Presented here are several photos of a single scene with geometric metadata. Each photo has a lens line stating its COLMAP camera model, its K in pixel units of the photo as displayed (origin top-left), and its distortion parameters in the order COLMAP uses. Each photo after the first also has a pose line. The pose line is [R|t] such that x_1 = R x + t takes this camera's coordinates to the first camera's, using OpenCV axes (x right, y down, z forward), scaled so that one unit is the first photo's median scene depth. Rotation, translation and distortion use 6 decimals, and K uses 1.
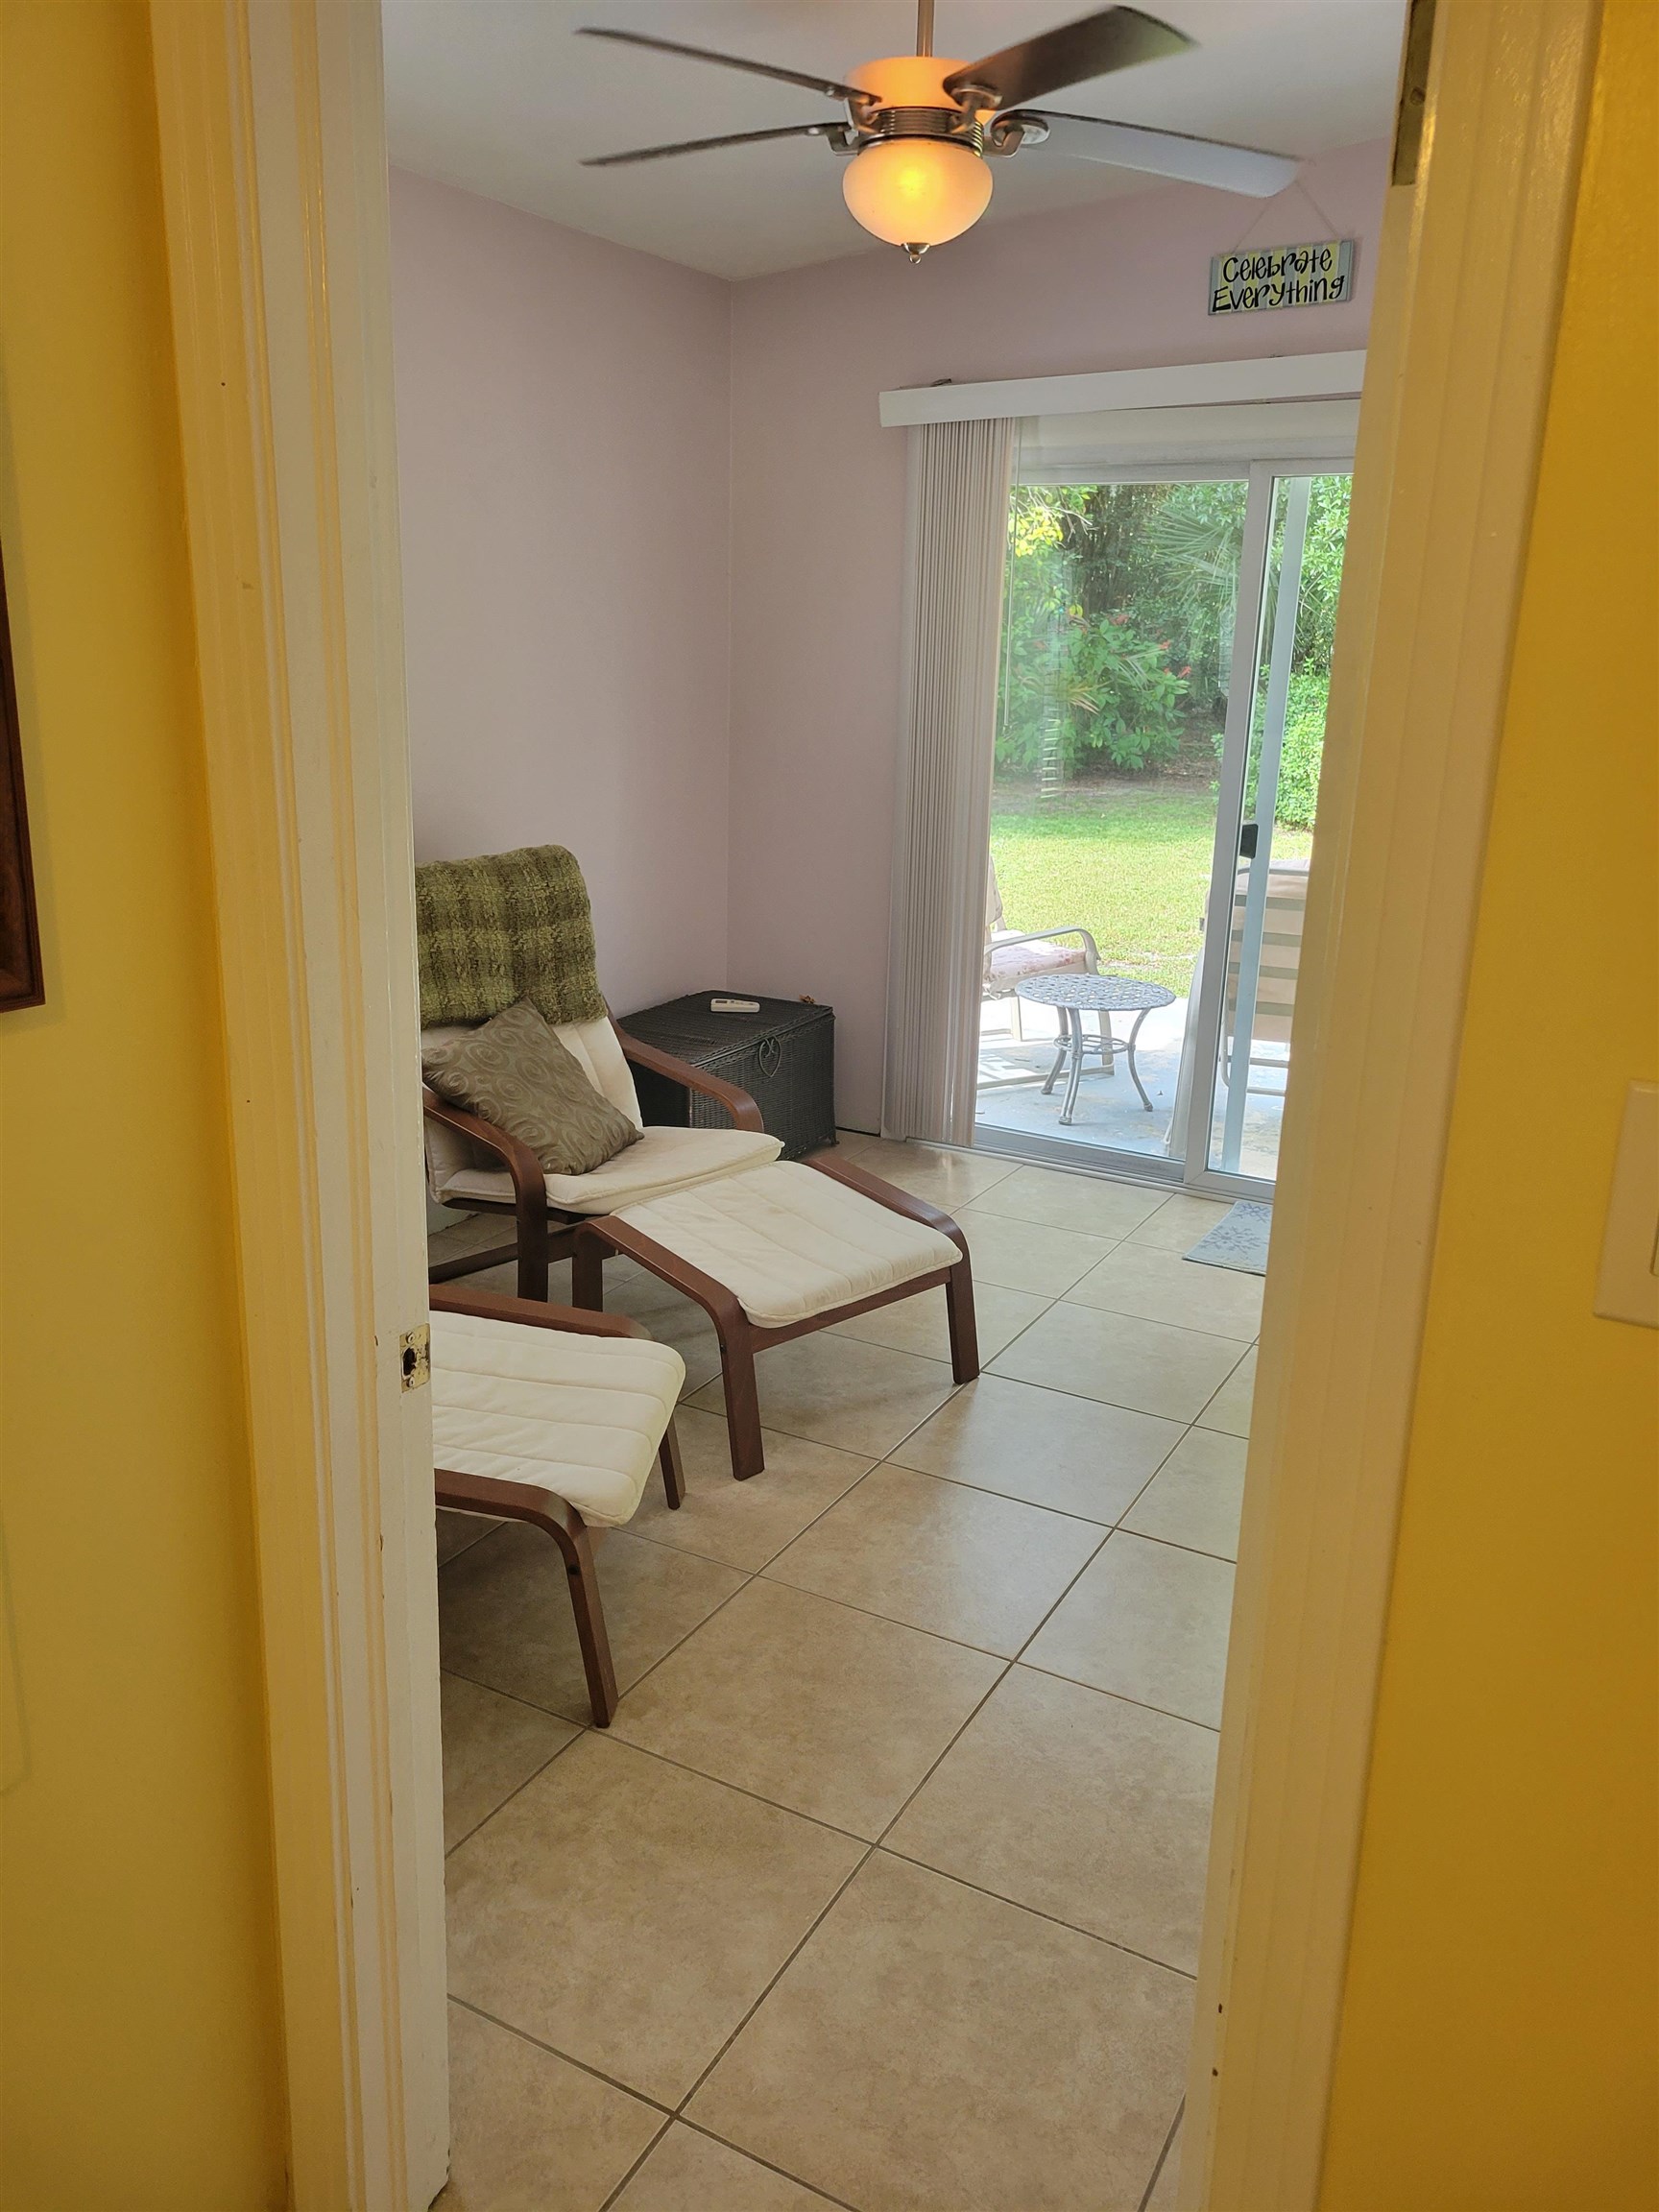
lens RADIAL K [[1658.9, 0, 816.5], [0, 1658.9, 1099.4], [0, 0, 1]] dist [0.006443, -0.009595]
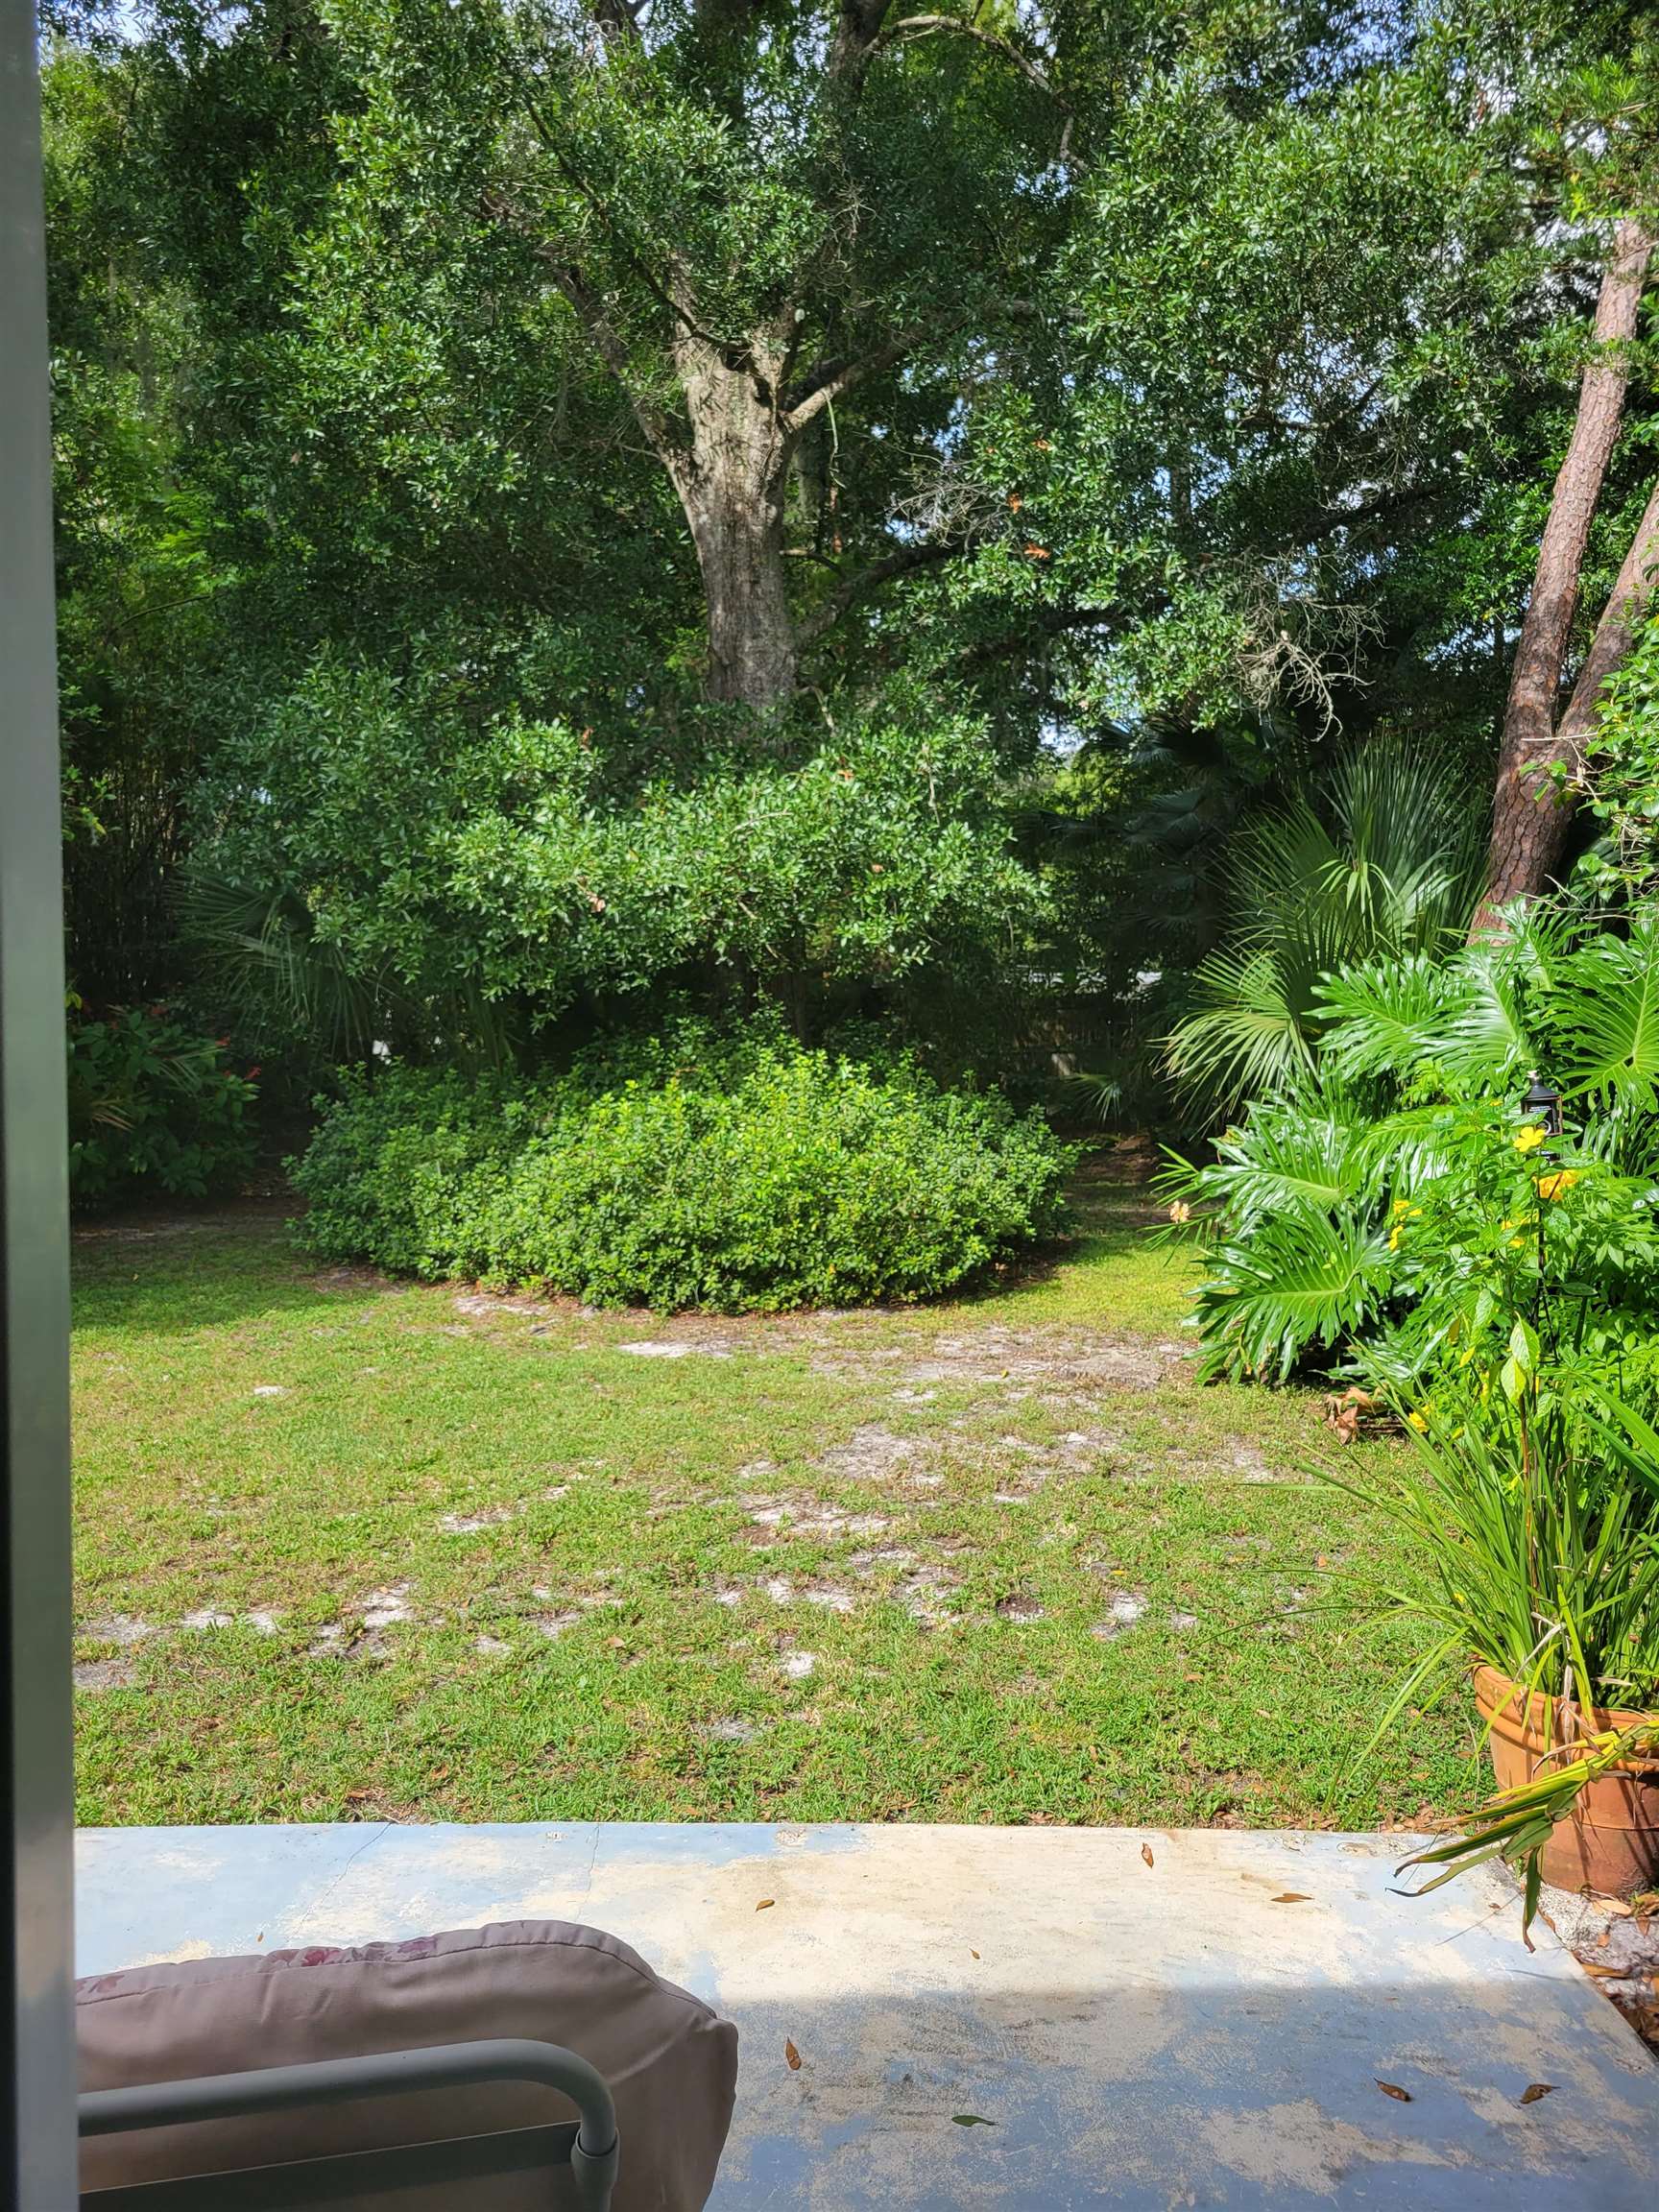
lens RADIAL K [[1658.9, 0, 826.7], [0, 1658.9, 1109.0], [0, 0, 1]] dist [0.006443, -0.009595]
pose [[0.869714, -0.046797, 0.491332, 0.071872], [0.152028, 0.972492, -0.176482, -0.060407], [-0.469558, 0.228186, 0.852905, 0.202069]]
